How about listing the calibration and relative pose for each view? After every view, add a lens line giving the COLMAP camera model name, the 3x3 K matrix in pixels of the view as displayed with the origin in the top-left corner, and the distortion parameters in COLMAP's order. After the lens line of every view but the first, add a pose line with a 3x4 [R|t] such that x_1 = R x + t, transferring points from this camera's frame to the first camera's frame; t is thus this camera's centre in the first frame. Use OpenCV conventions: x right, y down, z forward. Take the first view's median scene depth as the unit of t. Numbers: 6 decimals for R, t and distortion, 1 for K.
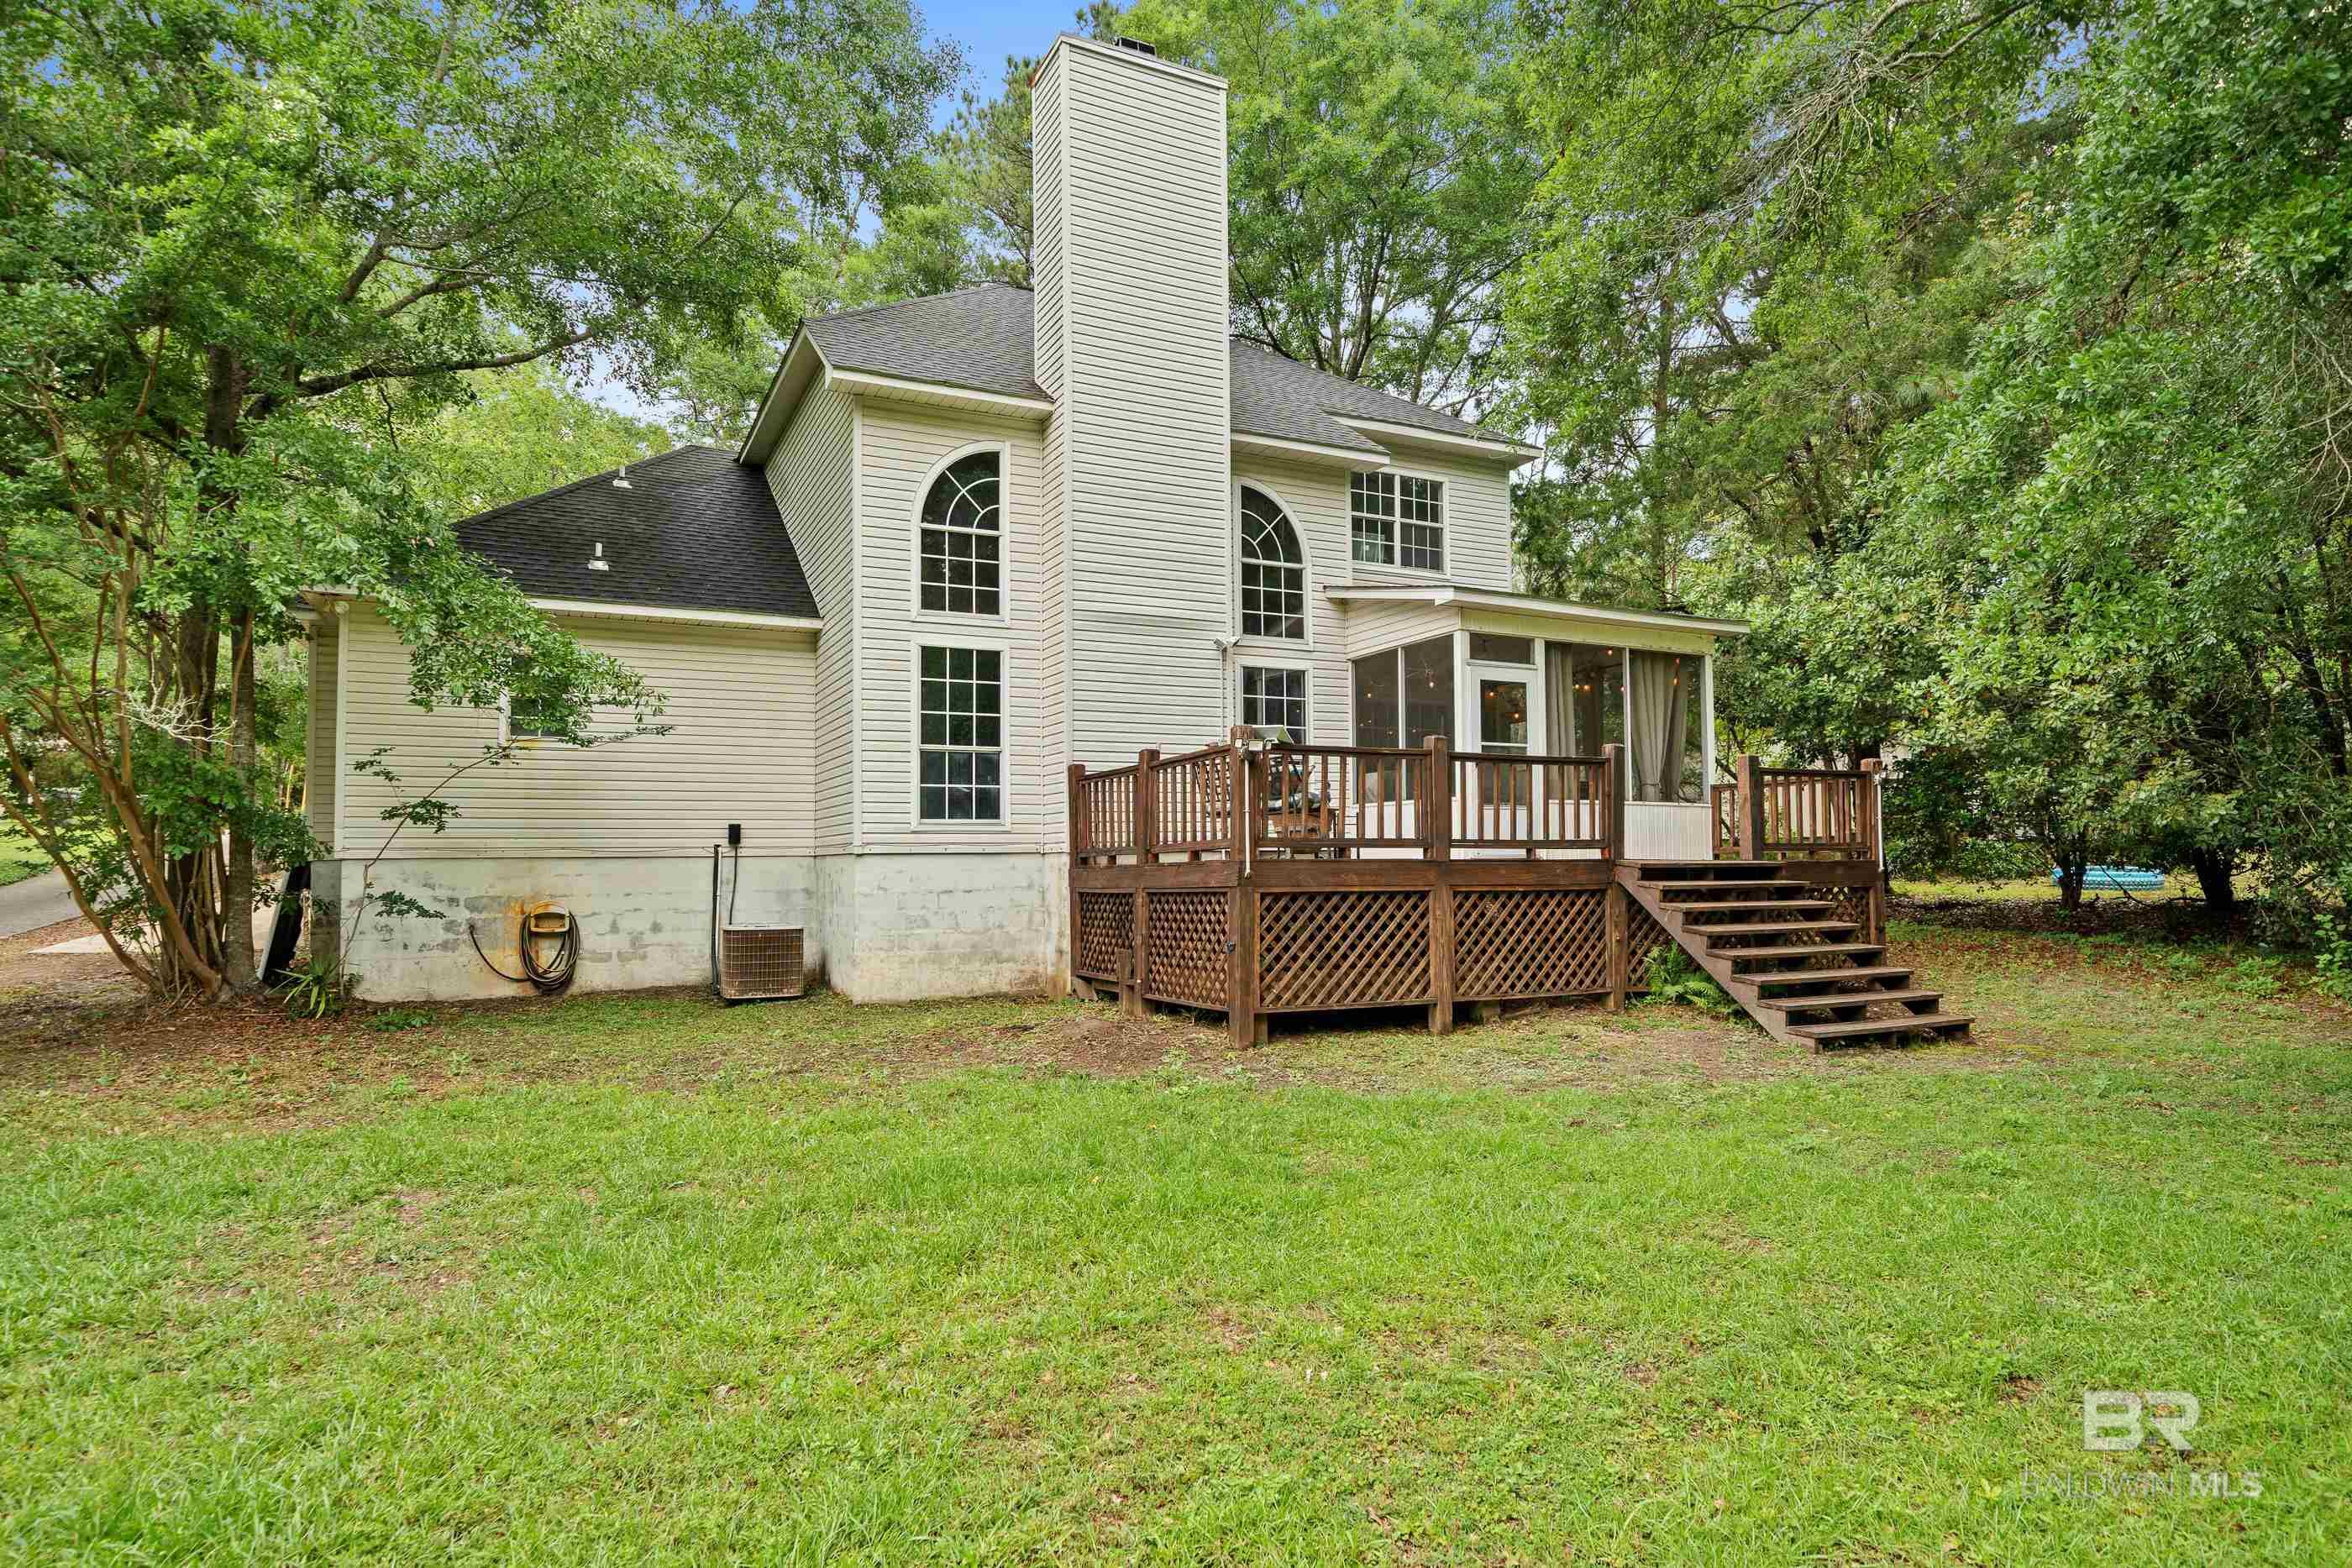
lens RADIAL K [[1293.1, 0, 1173.5], [0, 1293.1, 803.1], [0, 0, 1]] dist [0.010905, 0.000349]
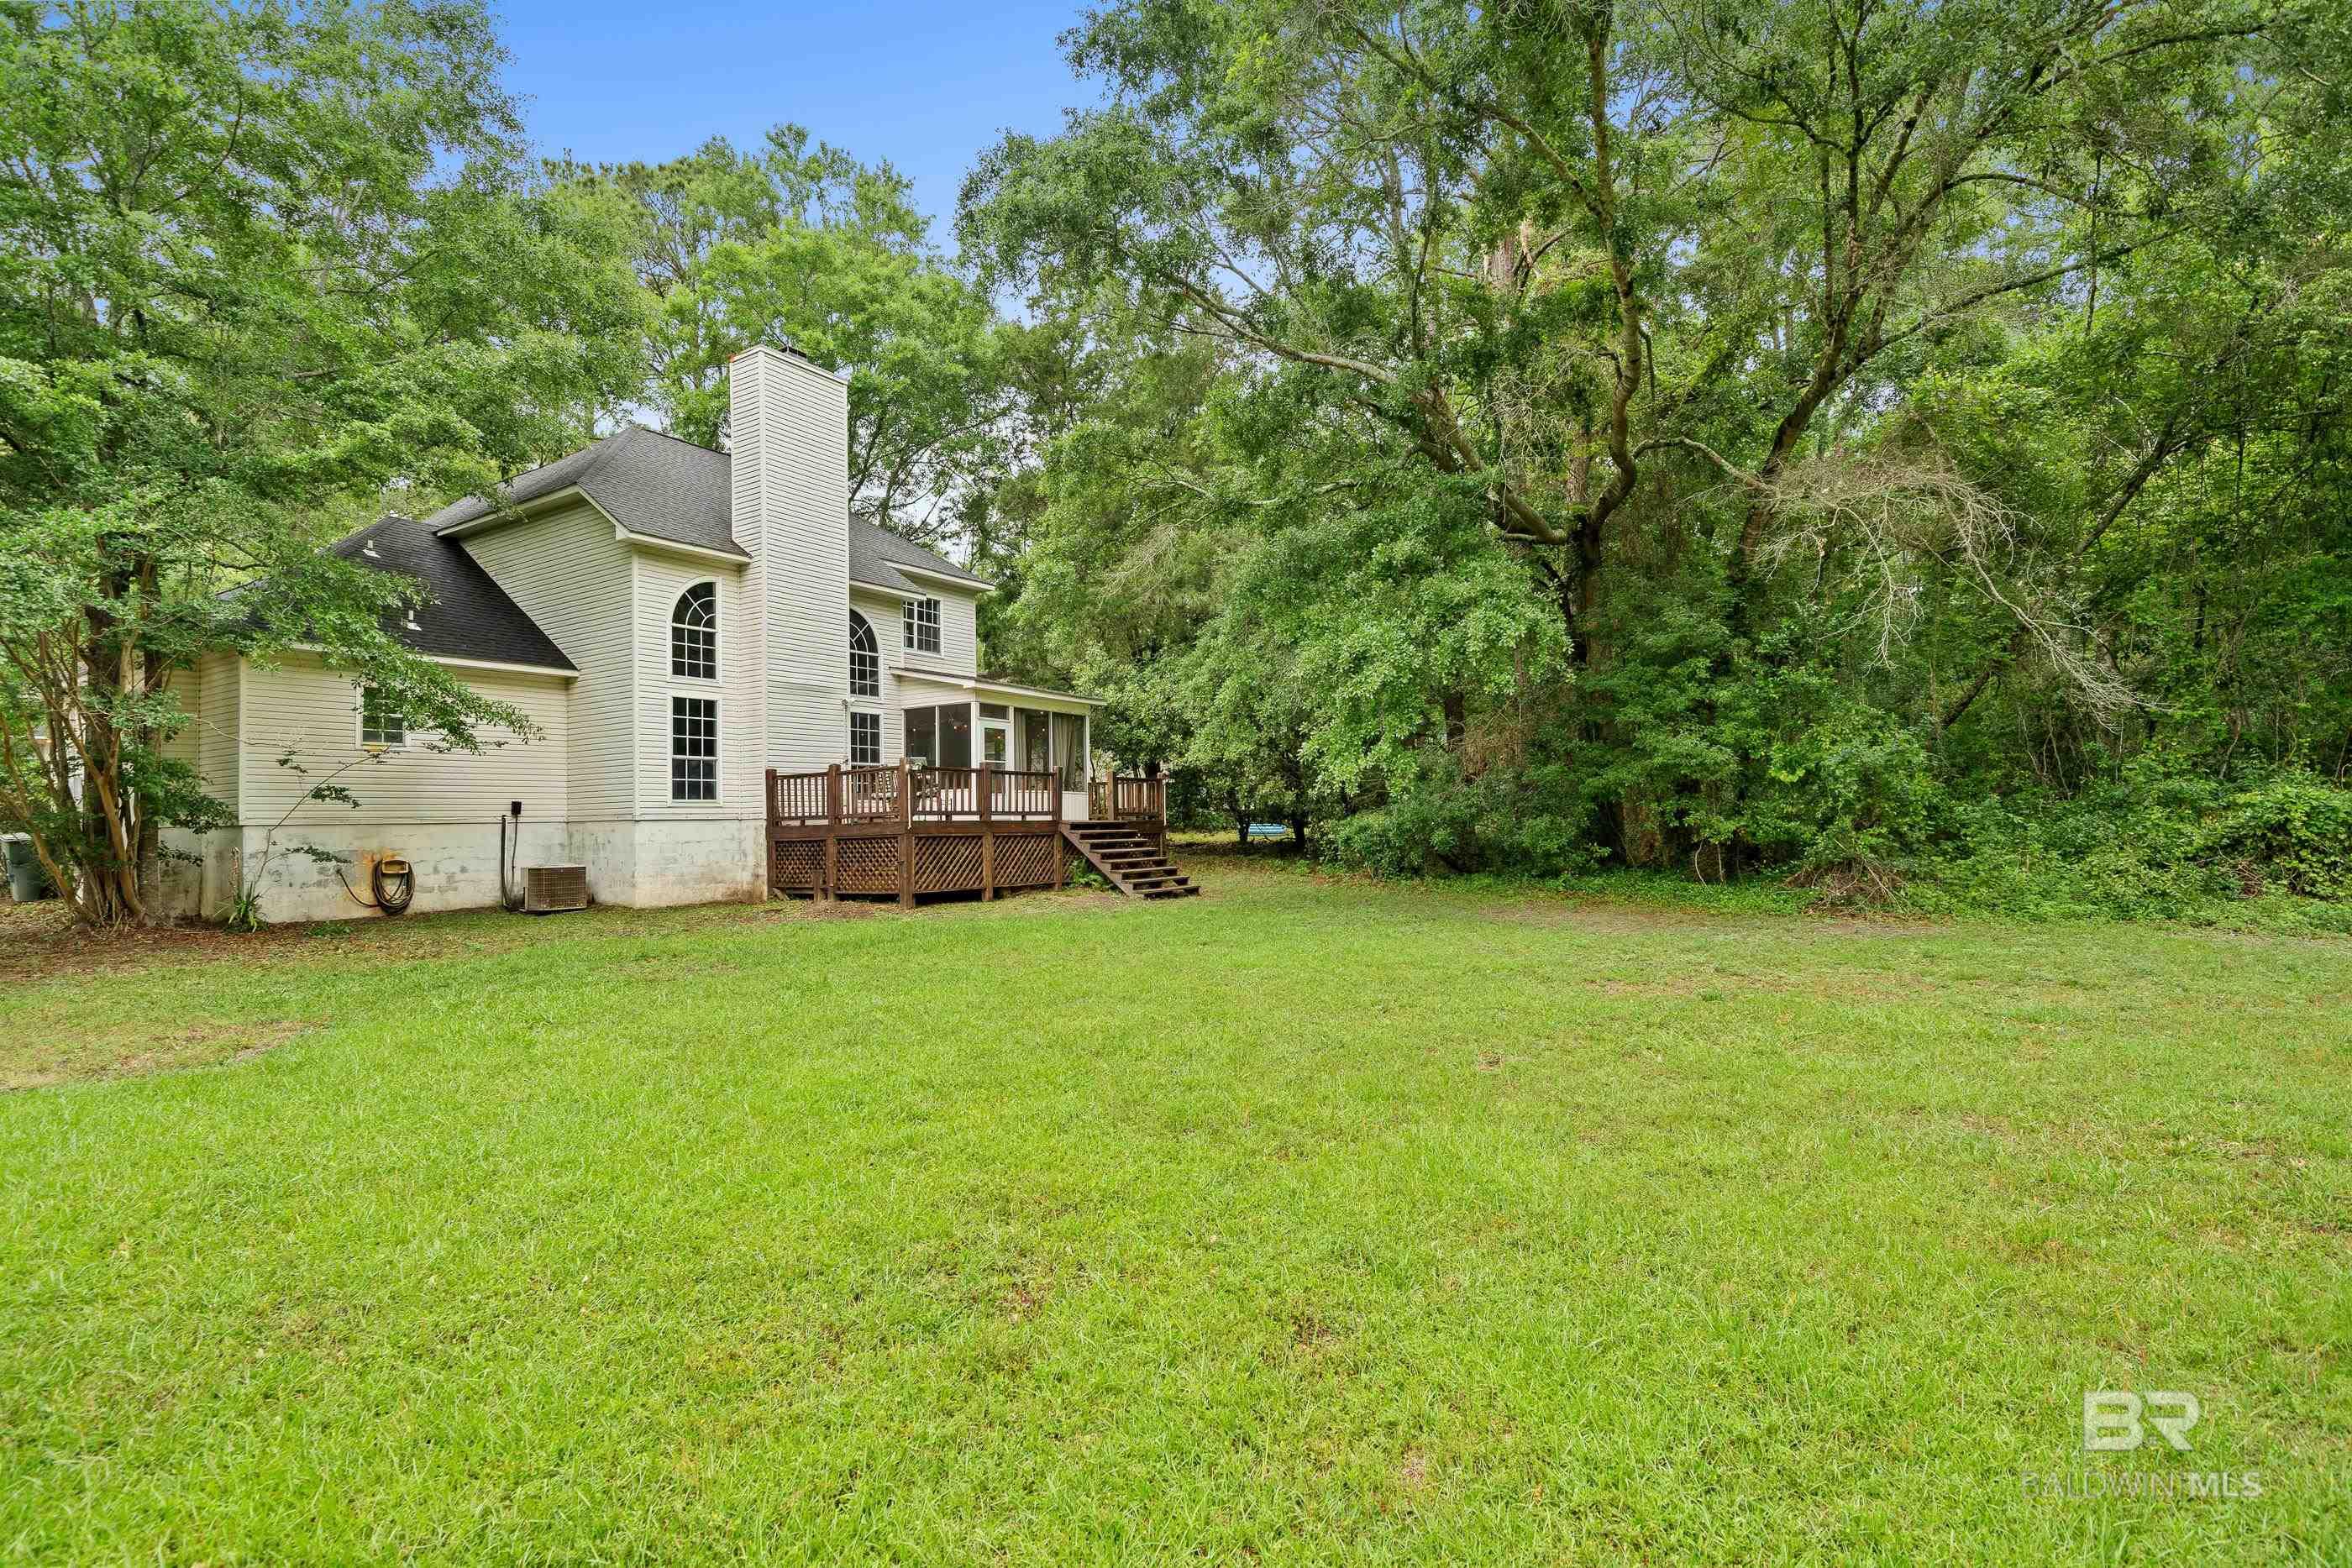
lens RADIAL K [[1111.5, 0, 1179.3], [0, 1111.5, 794.4], [0, 0, 1]] dist [0.003522, 0.000576]
pose [[0.863126, 0.006146, 0.504951, -0.345230], [-0.013179, 0.999860, 0.010356, -0.017270], [-0.504817, -0.015593, 0.863086, -0.568574]]
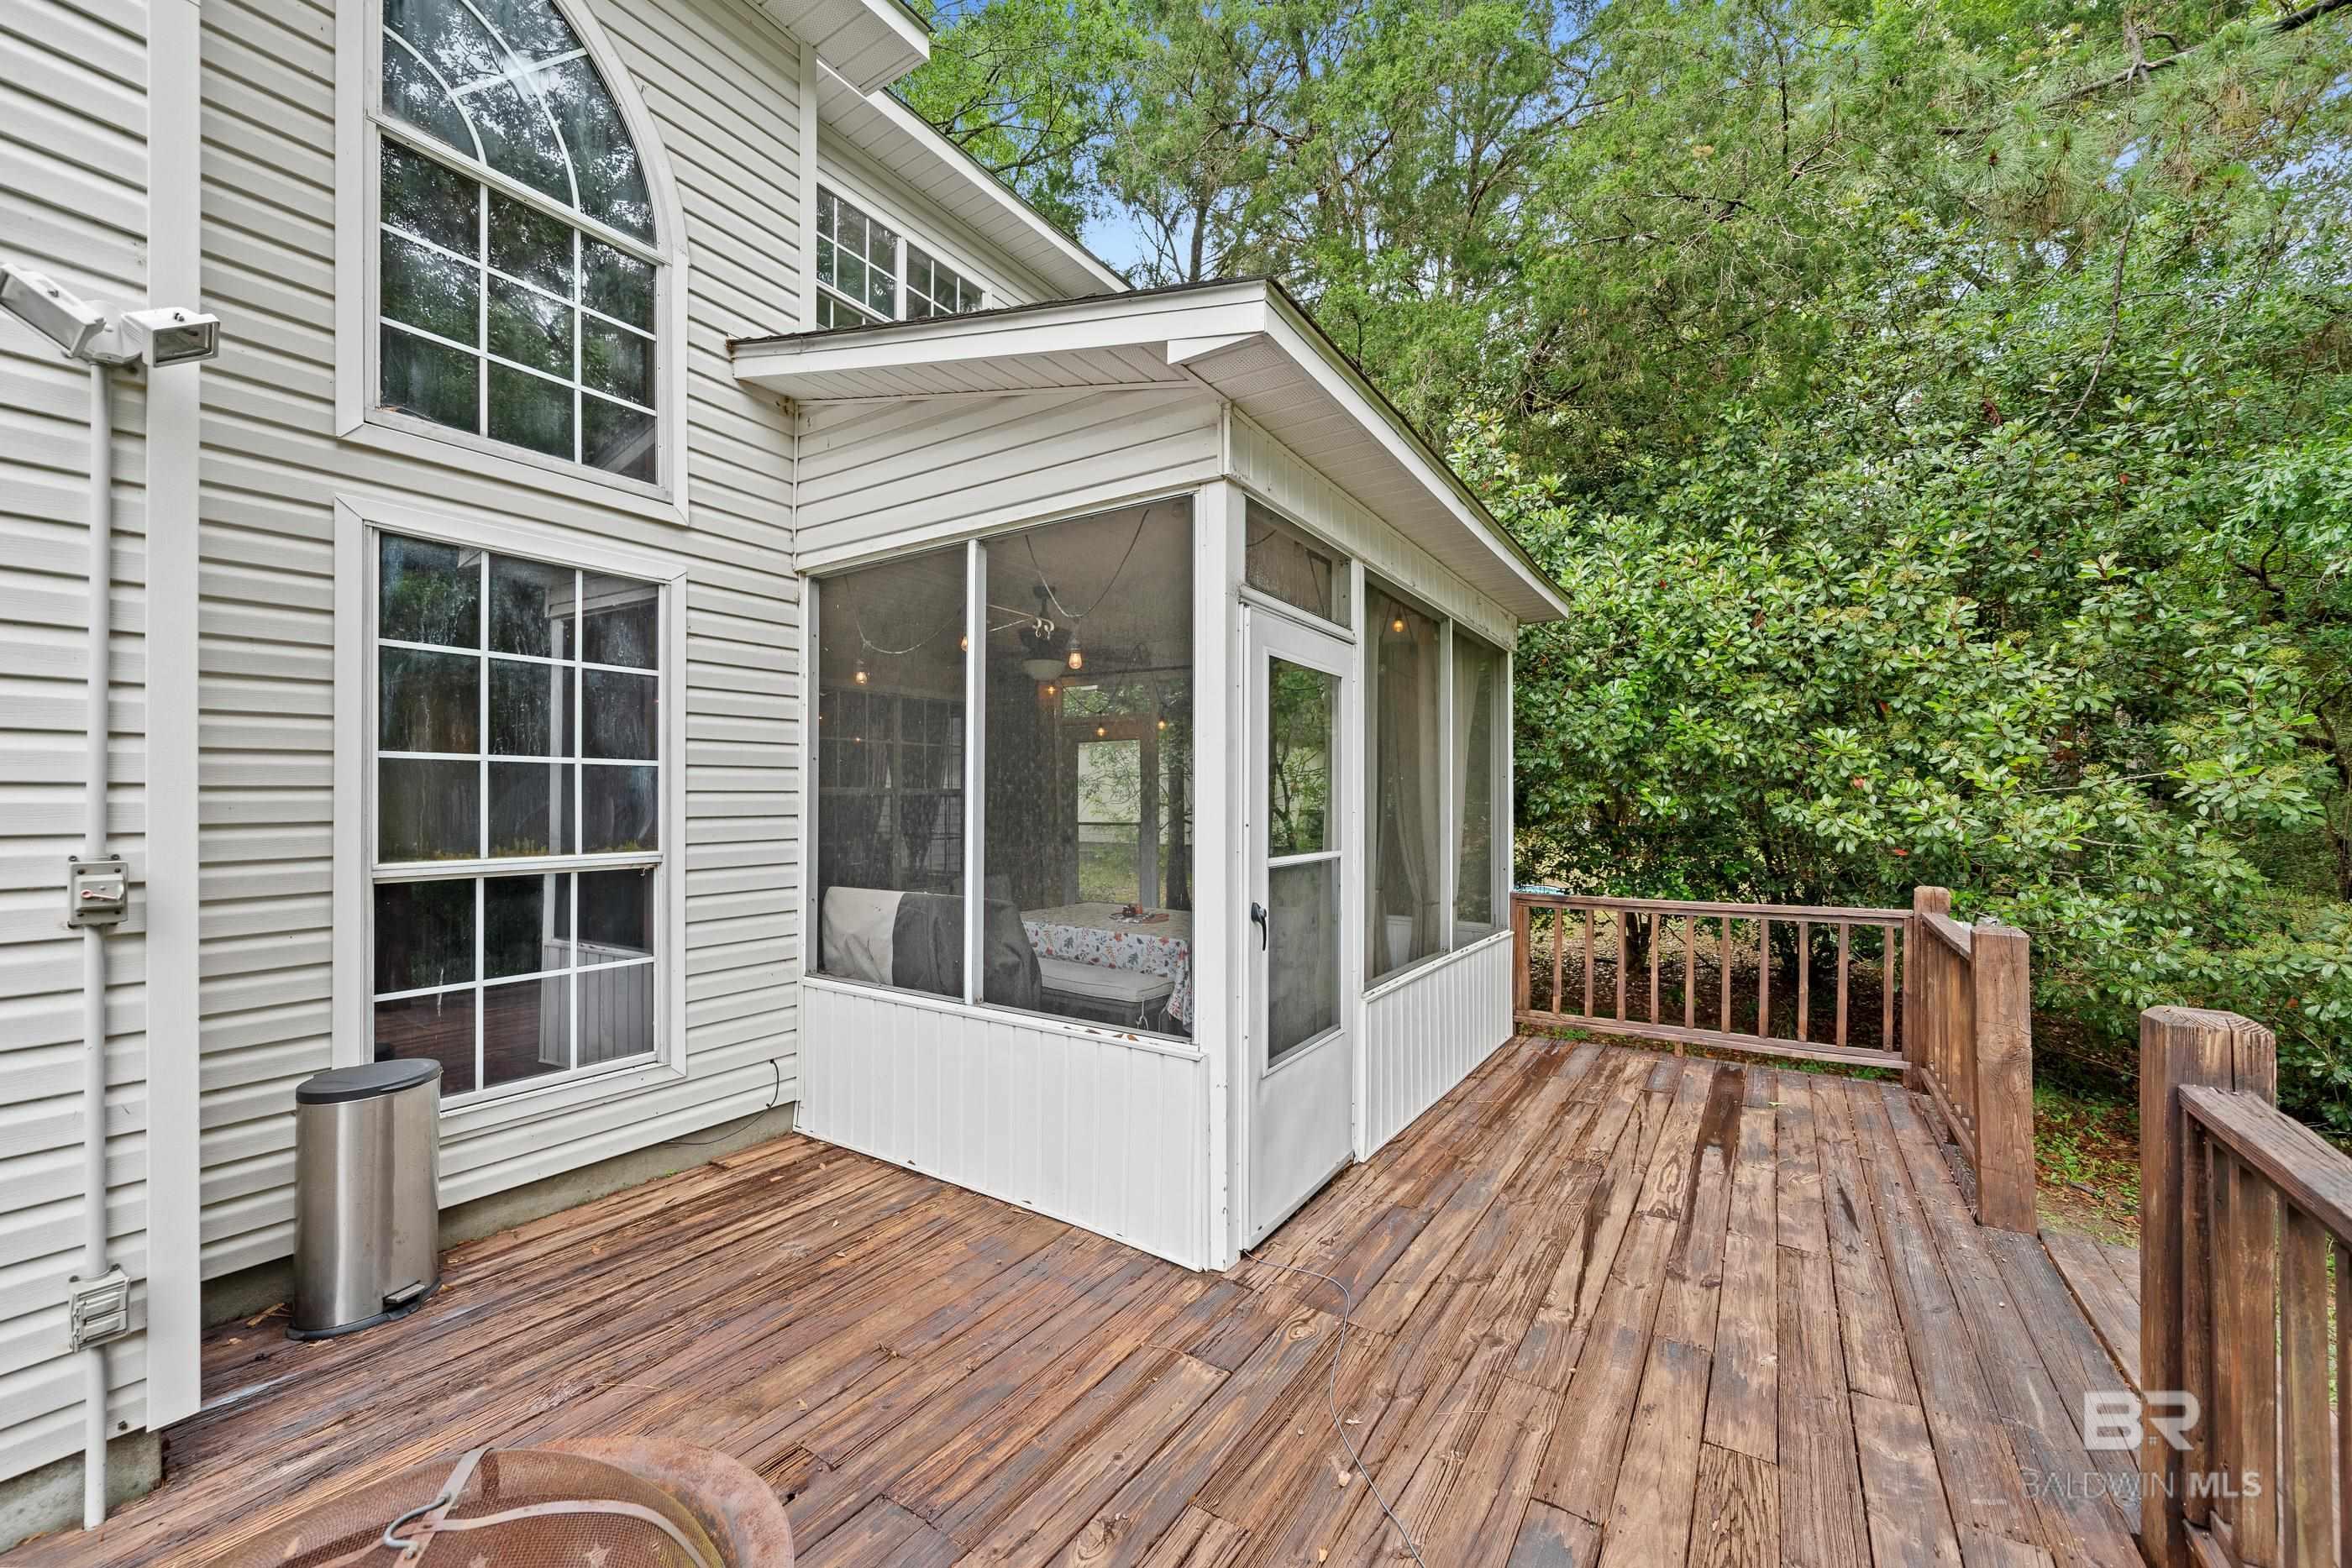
lens RADIAL K [[919.3, 0, 1184.9], [0, 919.3, 792.7], [0, 0, 1]] dist [-0.000929, -0.001132]
pose [[0.846873, 0.008924, 0.531721, 0.102194], [-0.025576, 0.999386, 0.023963, -0.066451], [-0.531180, -0.033893, 0.846581, 0.822949]]
